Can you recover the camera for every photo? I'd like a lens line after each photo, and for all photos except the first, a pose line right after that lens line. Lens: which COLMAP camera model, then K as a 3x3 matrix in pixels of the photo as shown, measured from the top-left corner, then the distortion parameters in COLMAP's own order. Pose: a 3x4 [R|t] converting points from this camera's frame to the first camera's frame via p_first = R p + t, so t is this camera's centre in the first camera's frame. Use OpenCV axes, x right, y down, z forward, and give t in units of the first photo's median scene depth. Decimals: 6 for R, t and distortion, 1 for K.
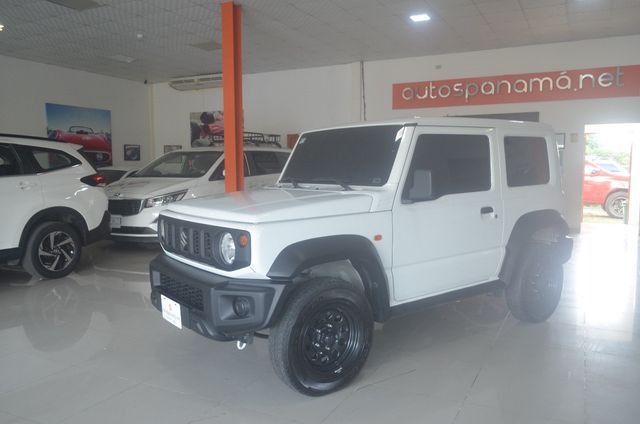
lens RADIAL K [[527.4, 0, 320.4], [0, 527.4, 219.0], [0, 0, 1]] dist [0.004476, 0.002075]
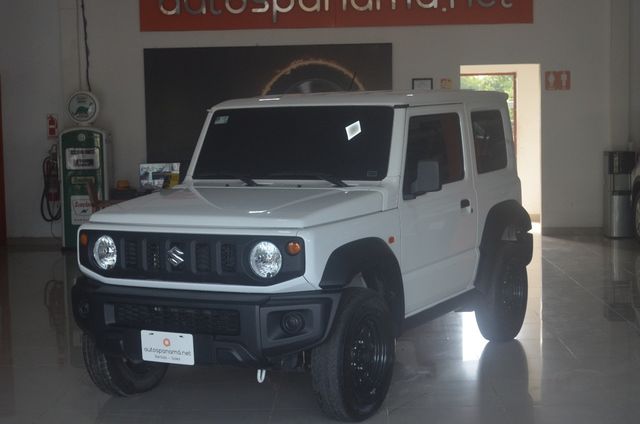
lens RADIAL K [[1250.9, 0, 320.0], [0, 1250.9, 212.0], [0, 0, 1]] dist [0.017422, 0.030847]
pose [[0.903853, -0.048939, 0.425034, -0.839553], [0.058784, 0.998220, -0.010068, 0.003518], [-0.423785, 0.034085, 0.905121, -0.784573]]
